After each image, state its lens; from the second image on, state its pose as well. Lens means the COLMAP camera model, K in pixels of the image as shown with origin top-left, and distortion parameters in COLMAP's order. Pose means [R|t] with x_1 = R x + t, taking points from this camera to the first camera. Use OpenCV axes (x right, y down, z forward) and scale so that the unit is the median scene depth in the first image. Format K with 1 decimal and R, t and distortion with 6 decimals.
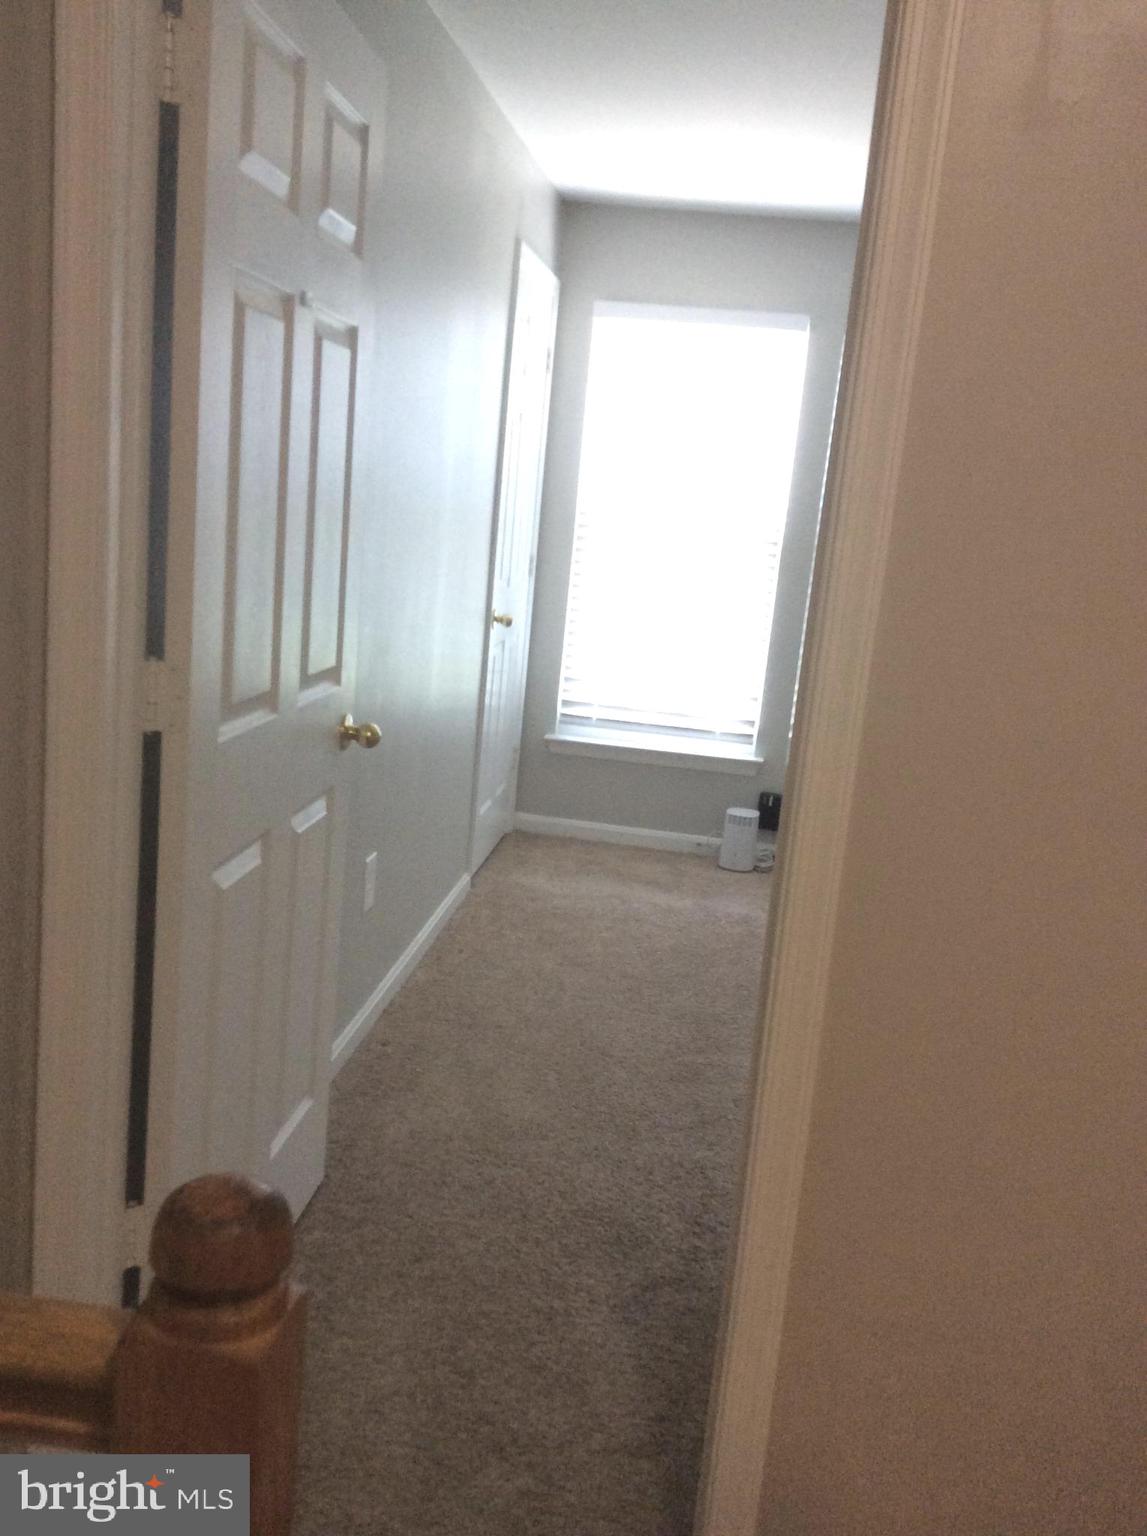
lens RADIAL K [[1422.5, 0, 590.7], [0, 1422.5, 769.3], [0, 0, 1]] dist [0.121775, -0.203305]
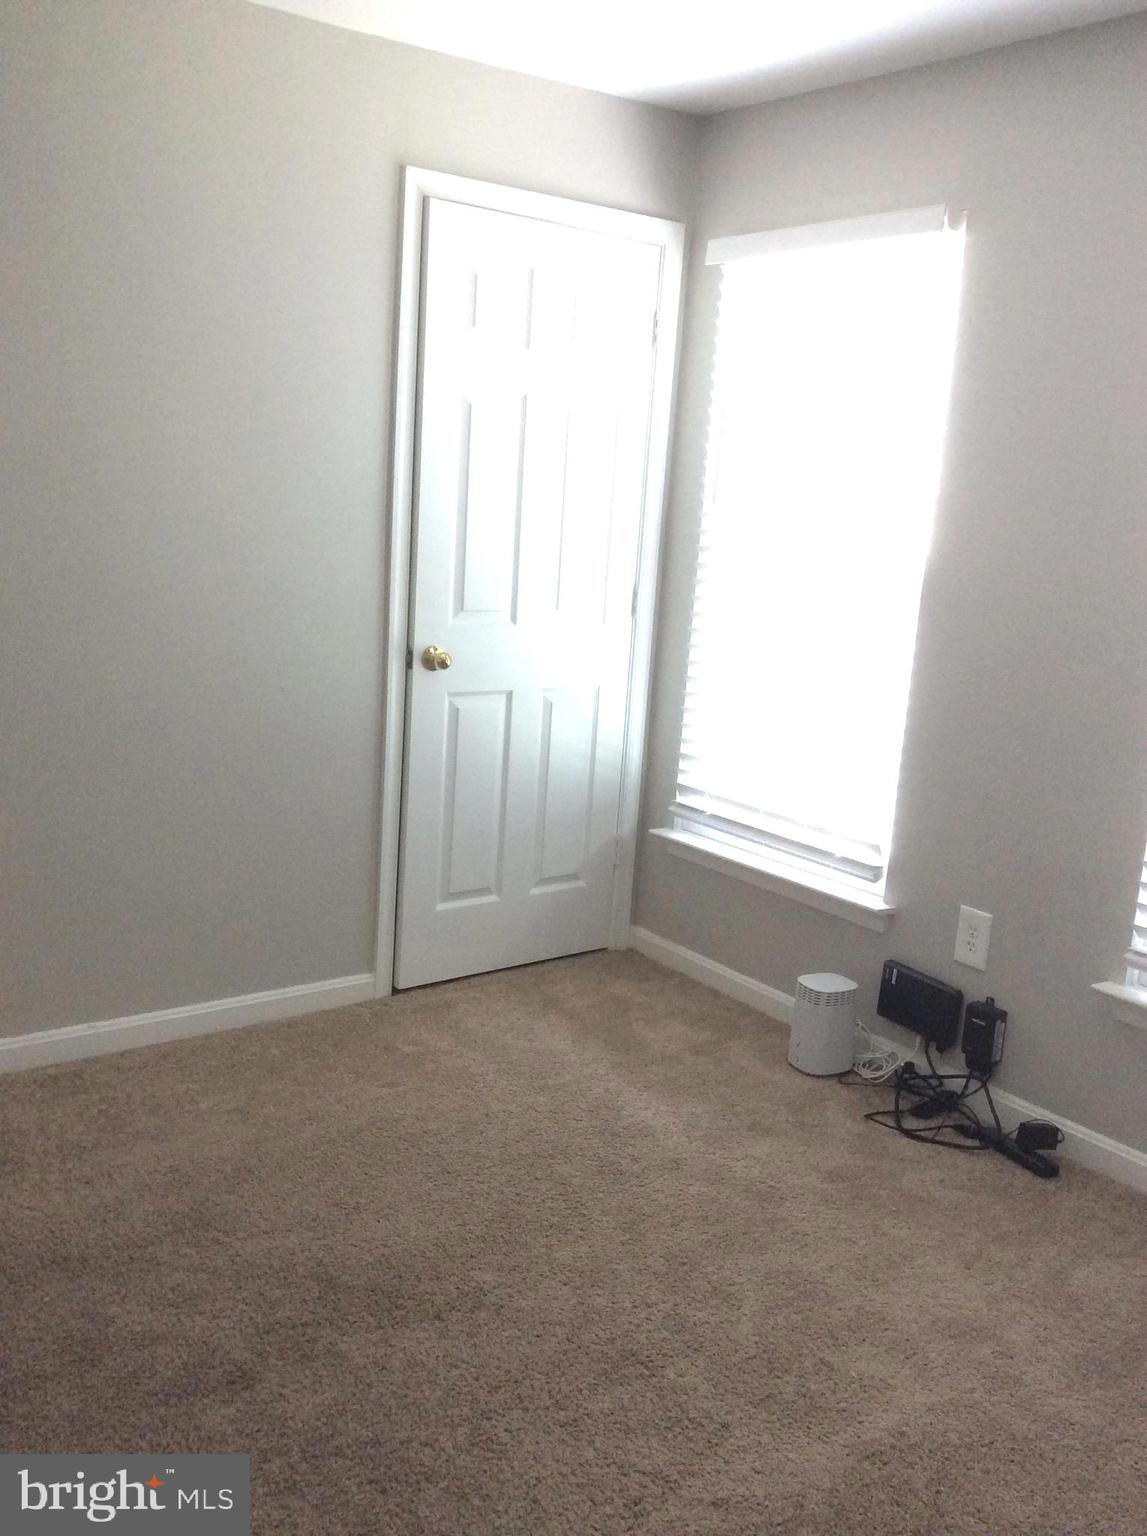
lens RADIAL K [[1429.4, 0, 573.5], [0, 1429.4, 768.0], [0, 0, 1]] dist [0.154579, -0.253850]
pose [[0.707513, 0.095965, -0.700154, 0.468323], [-0.138944, 0.990289, -0.004672, -0.046803], [0.692907, 0.100587, 0.713976, 0.434769]]
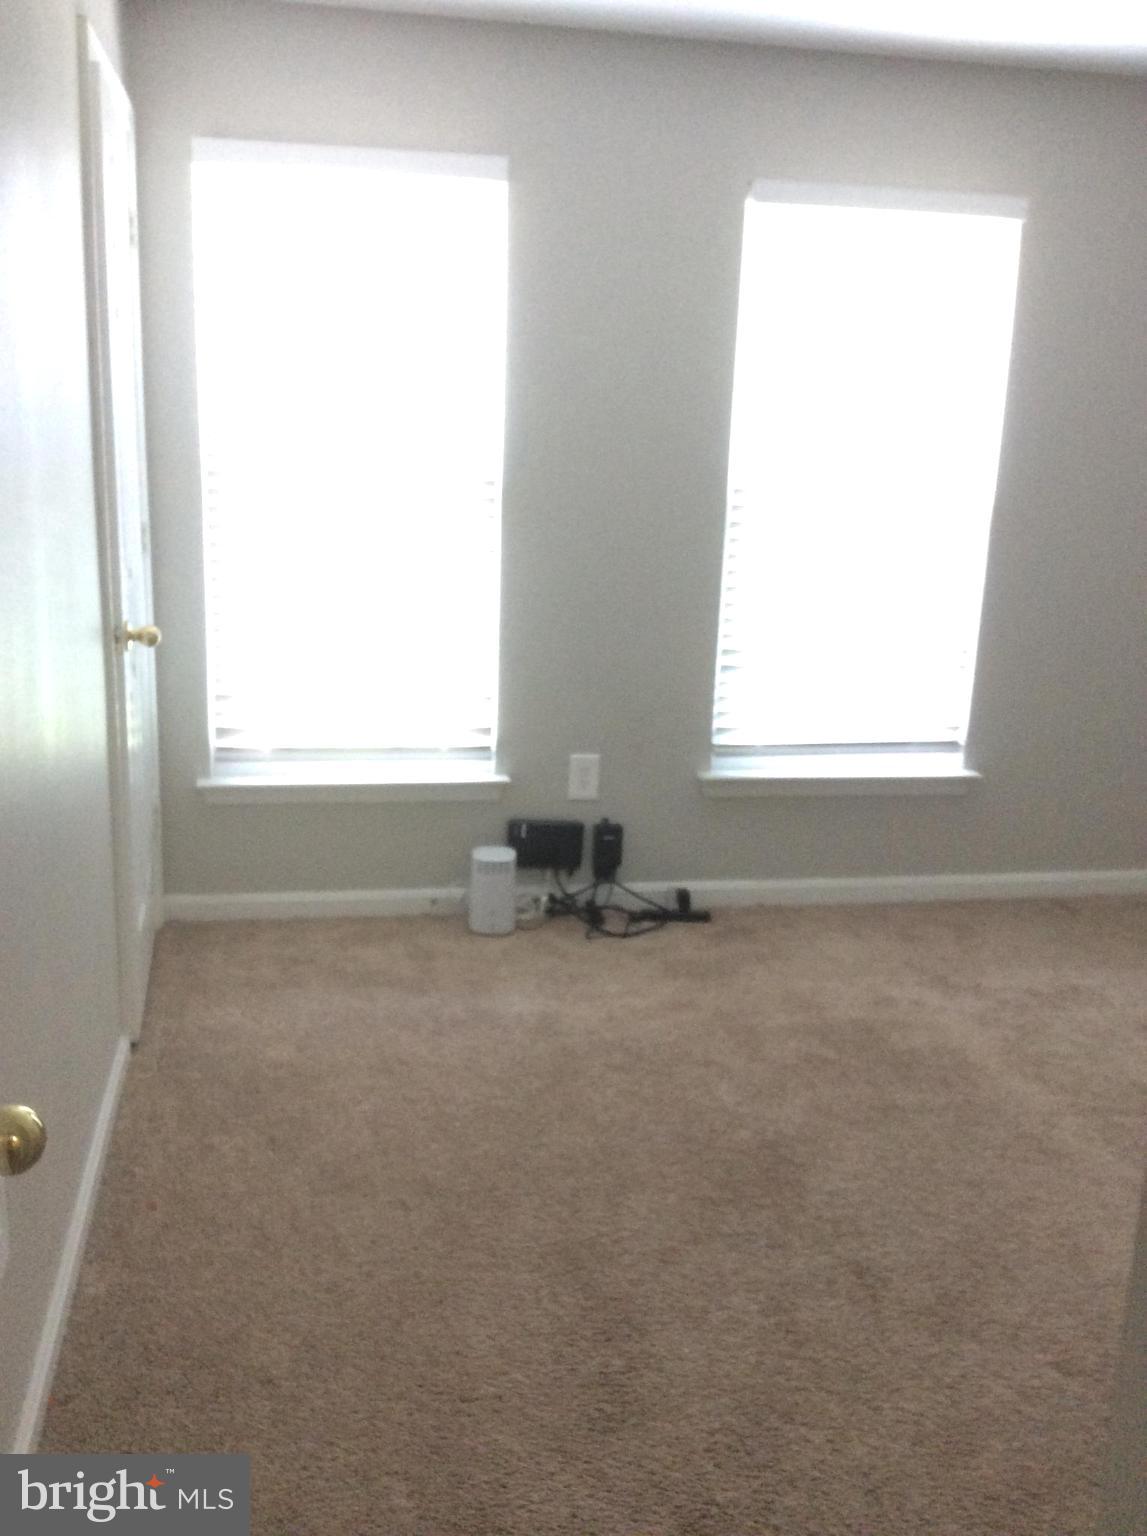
lens RADIAL K [[1384.8, 0, 590.2], [0, 1384.8, 774.7], [0, 0, 1]] dist [0.146301, -0.298495]
pose [[0.946118, -0.130906, 0.296182, -0.052761], [0.111657, 0.990434, 0.081075, -0.062345], [-0.303962, -0.043636, 0.951684, 0.298416]]
